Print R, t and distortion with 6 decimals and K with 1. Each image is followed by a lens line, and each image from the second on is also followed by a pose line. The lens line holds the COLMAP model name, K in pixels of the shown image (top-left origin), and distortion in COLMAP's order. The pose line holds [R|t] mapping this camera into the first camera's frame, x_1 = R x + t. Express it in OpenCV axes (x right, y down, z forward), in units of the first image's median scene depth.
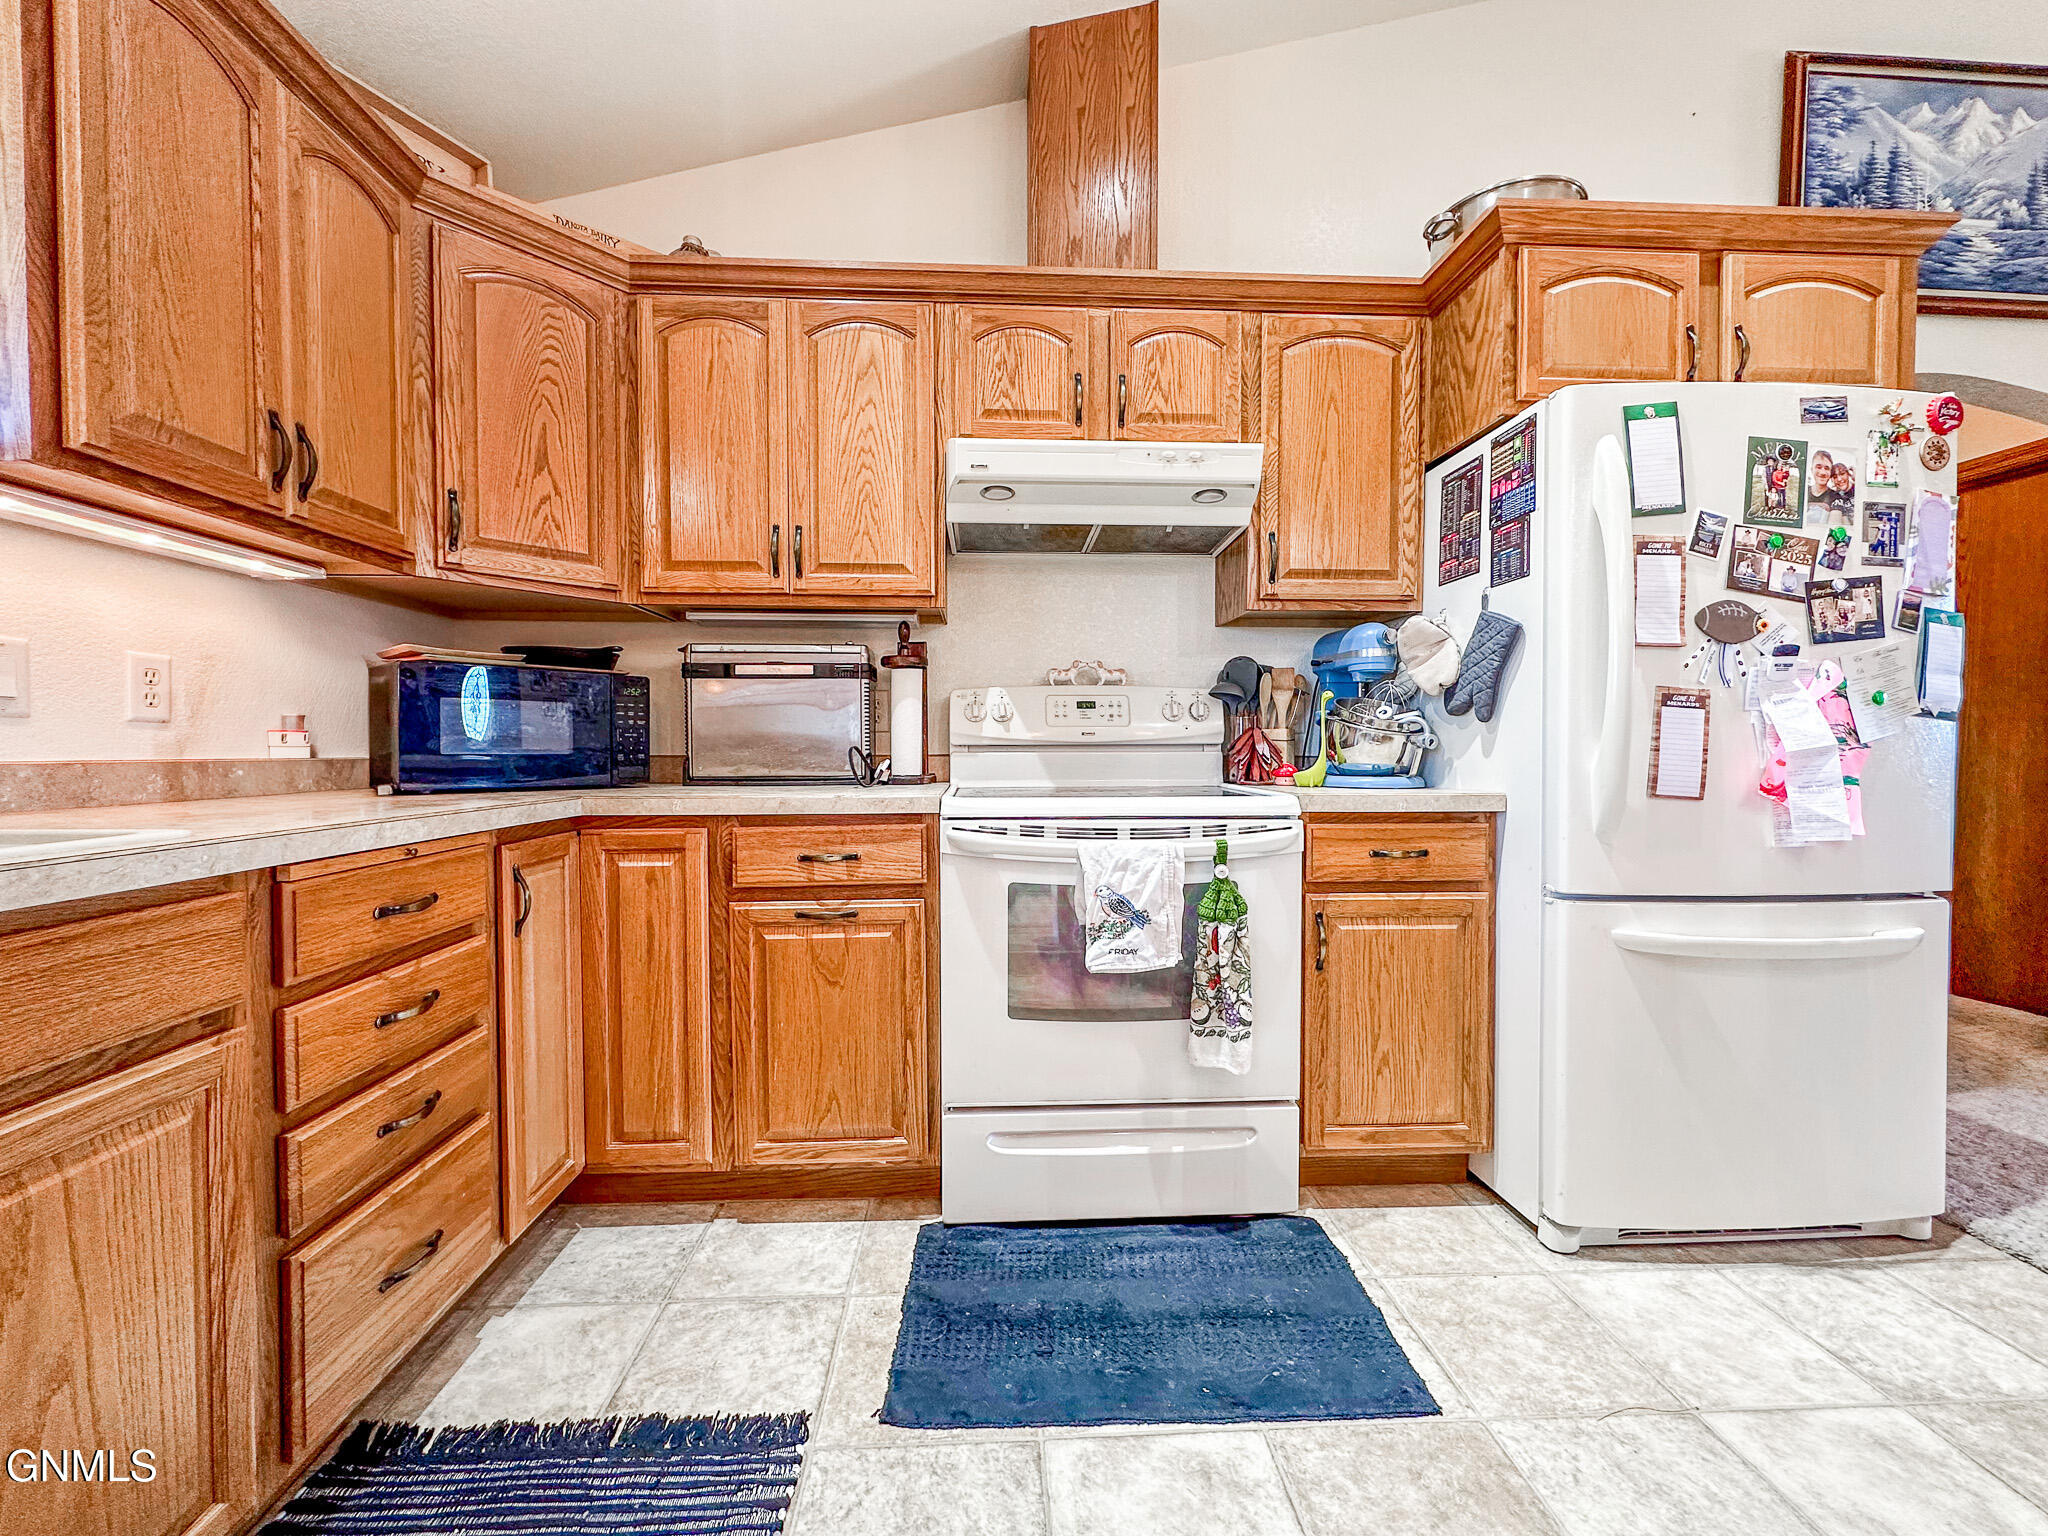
lens RADIAL K [[823.5, 0, 1028.9], [0, 823.5, 765.0], [0, 0, 1]] dist [-0.001987, 0.000087]
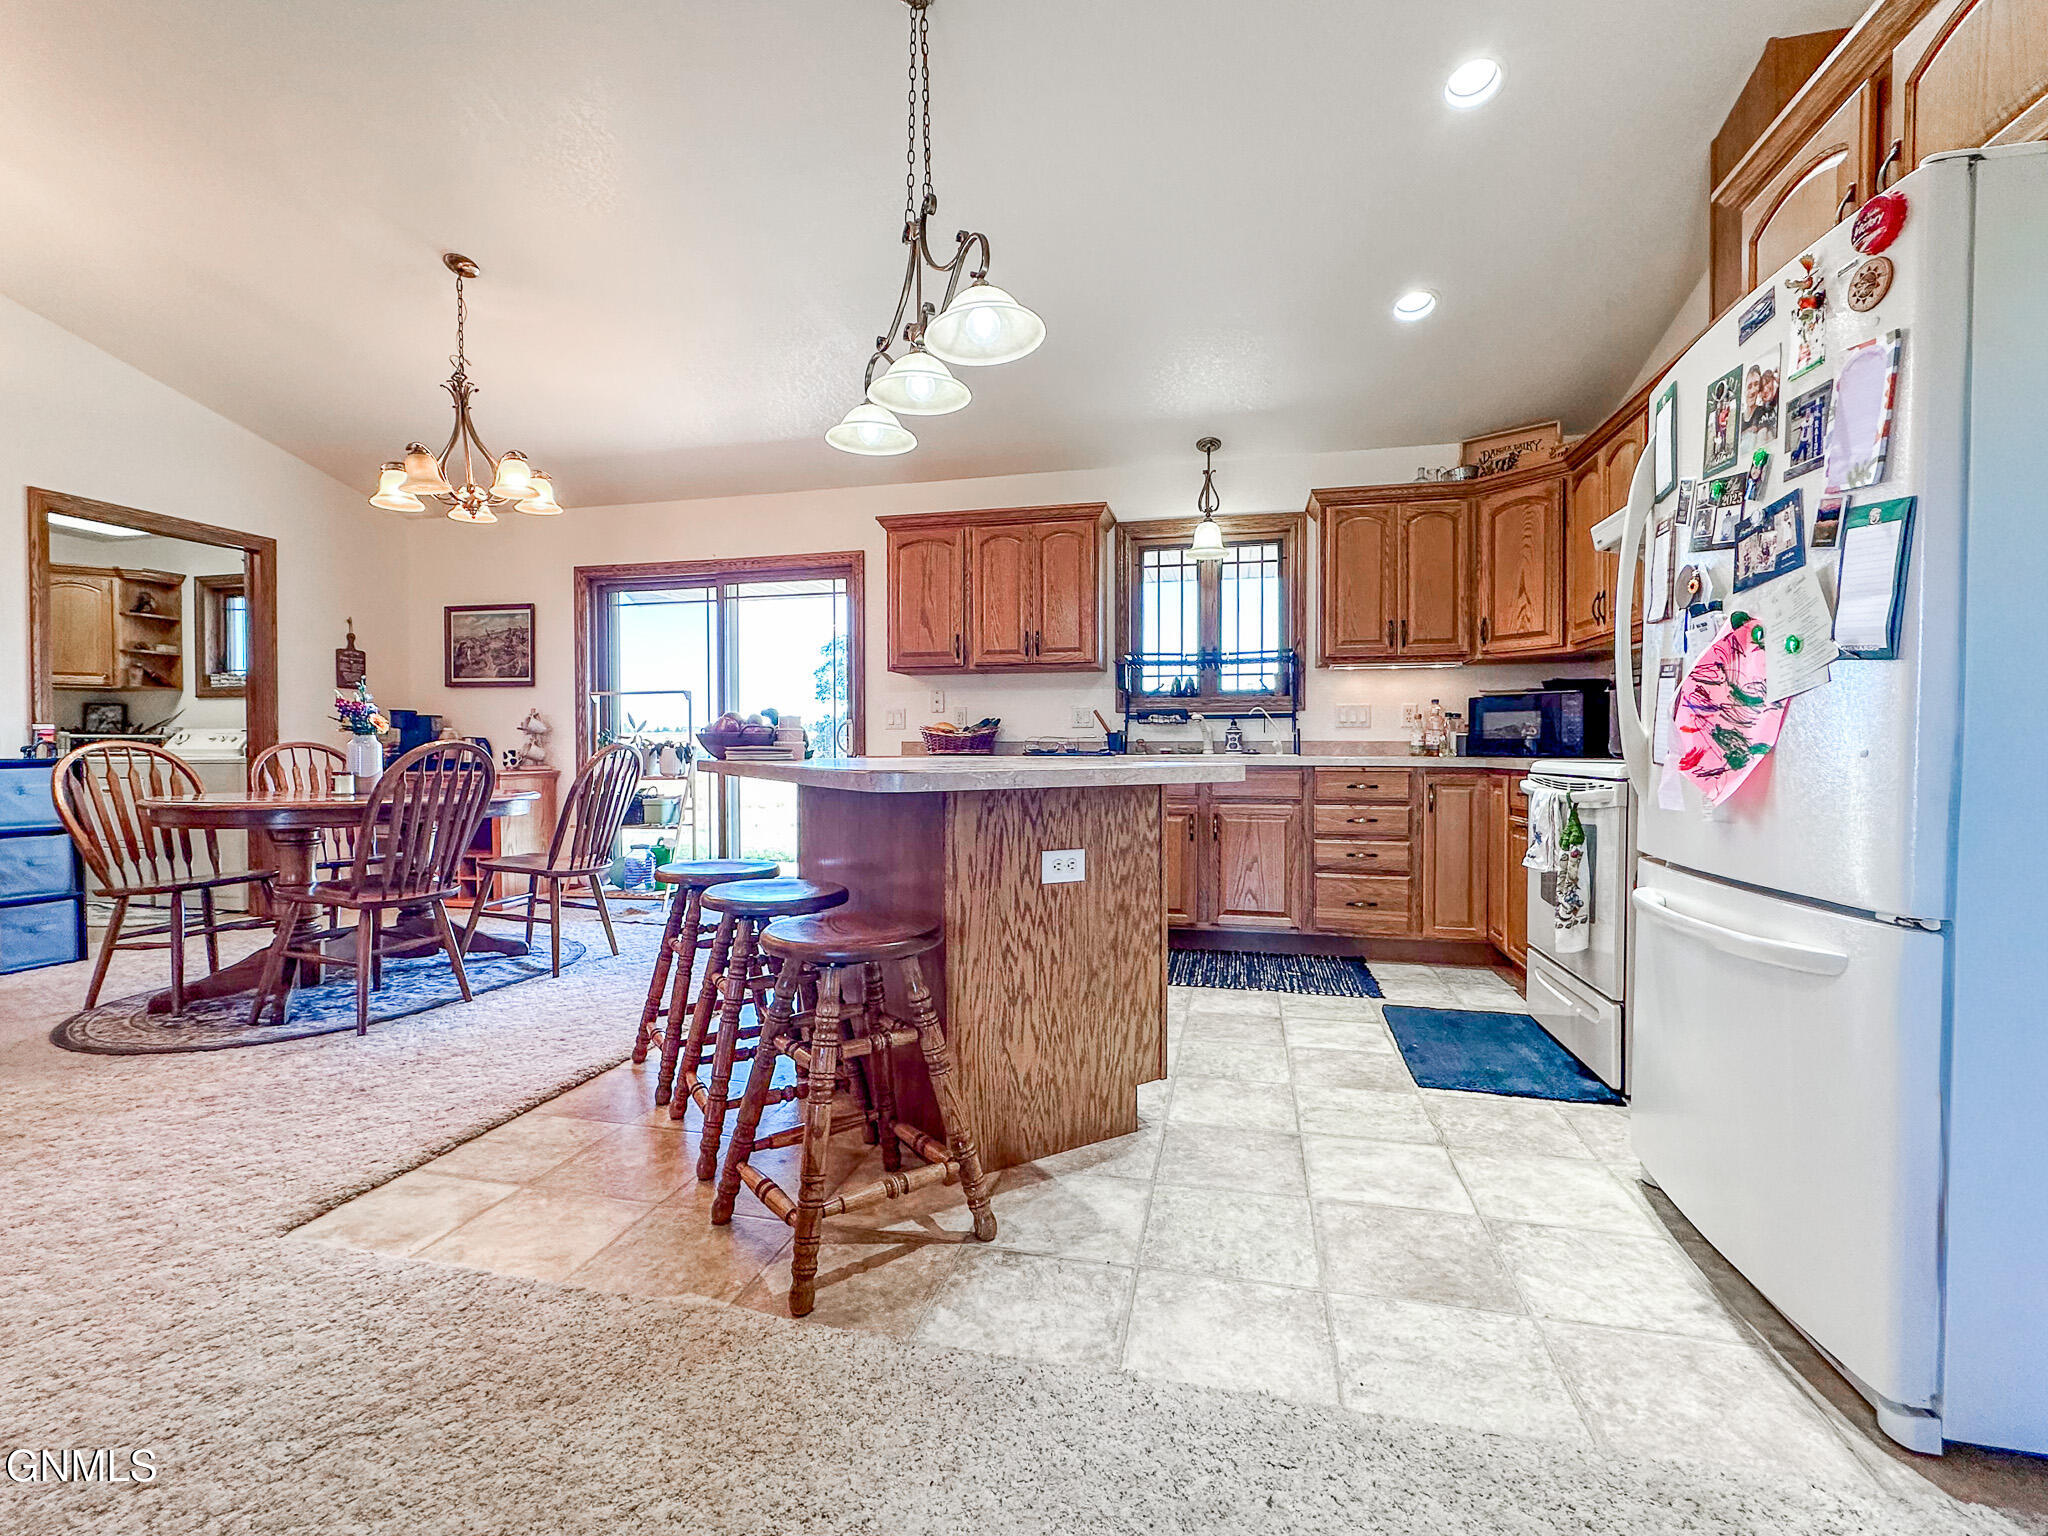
lens RADIAL K [[895.4, 0, 1027.1], [0, 895.4, 761.0], [0, 0, 1]] dist [0.002174, -0.000080]
pose [[-0.278251, 0.012428, -0.960428, 2.077374], [-0.021668, 0.999581, 0.019212, 0.030106], [0.960264, 0.026157, -0.277865, 0.538309]]
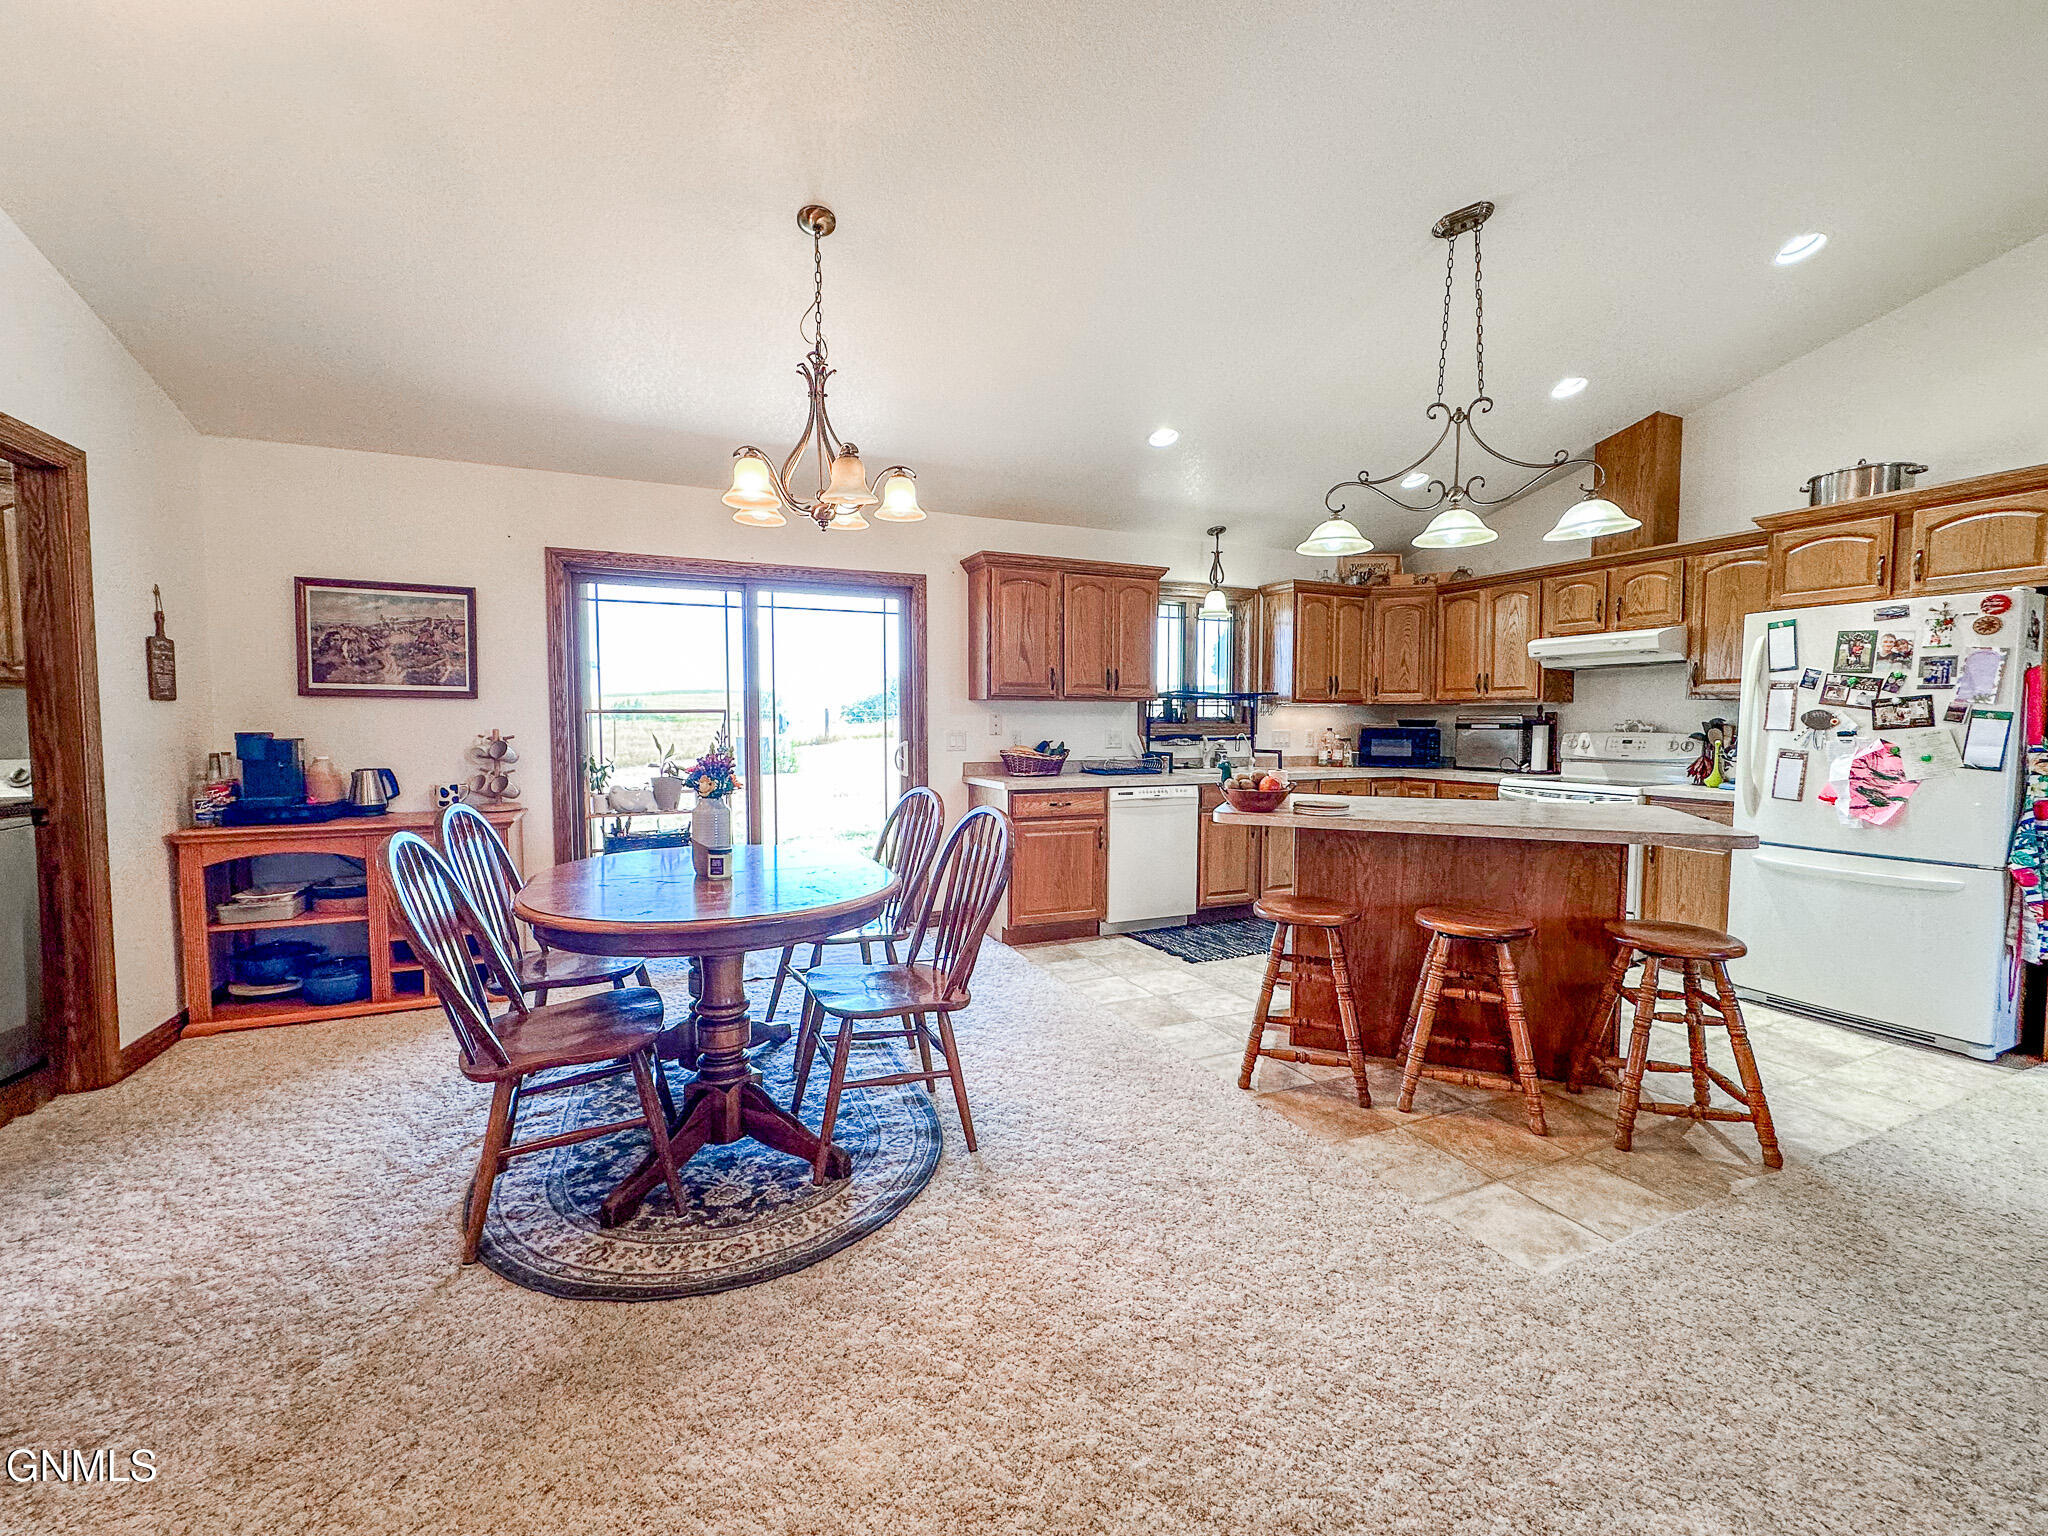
lens RADIAL K [[823.5, 0, 1019.0], [0, 823.5, 762.4], [0, 0, 1]] dist [-0.001987, 0.000087]
pose [[0.358490, 0.047808, -0.932309, 2.081374], [-0.022549, 0.998840, 0.042549, -0.105660], [0.933261, 0.005769, 0.359152, -1.694317]]
